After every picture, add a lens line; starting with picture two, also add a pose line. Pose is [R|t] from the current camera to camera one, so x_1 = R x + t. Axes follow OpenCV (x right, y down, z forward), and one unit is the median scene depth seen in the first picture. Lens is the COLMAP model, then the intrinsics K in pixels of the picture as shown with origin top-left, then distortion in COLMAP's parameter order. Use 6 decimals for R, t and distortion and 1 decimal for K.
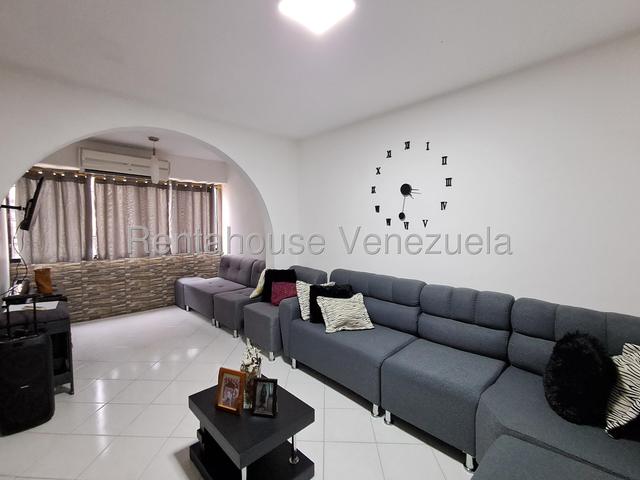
lens RADIAL K [[290.9, 0, 319.6], [0, 290.9, 240.4], [0, 0, 1]] dist [0.009314, -0.001352]
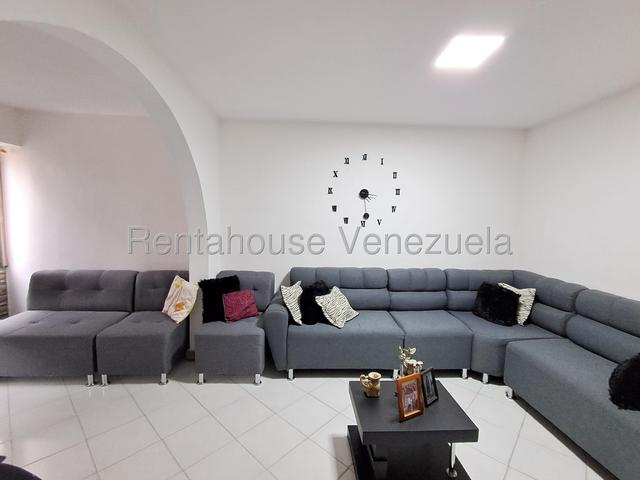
lens RADIAL K [[290.9, 0, 318.9], [0, 290.9, 239.8], [0, 0, 1]] dist [0.009314, -0.001352]
pose [[0.659487, -0.053121, 0.749836, -0.674154], [0.028066, 0.998545, 0.046055, -0.042314], [-0.751192, -0.009328, 0.660018, 0.315308]]
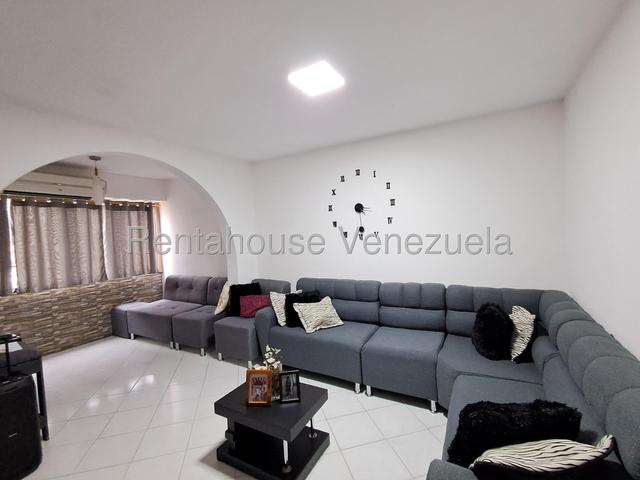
lens RADIAL K [[290.9, 0, 319.7], [0, 290.9, 241.0], [0, 0, 1]] dist [0.009314, -0.001352]
pose [[0.957132, -0.056961, 0.283997, -0.202377], [0.065653, 0.997618, -0.021174, -0.018177], [-0.282114, 0.038912, 0.958591, -0.119083]]
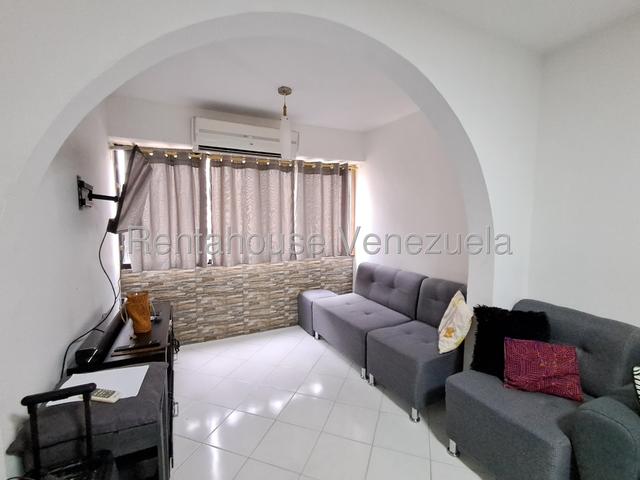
lens RADIAL K [[290.9, 0, 317.3], [0, 290.9, 239.7], [0, 0, 1]] dist [0.009314, -0.001352]
pose [[0.950891, 0.019924, -0.308885, -0.366198], [-0.012926, 0.999612, 0.024686, -0.036559], [0.309257, -0.019481, 0.950779, 0.497413]]
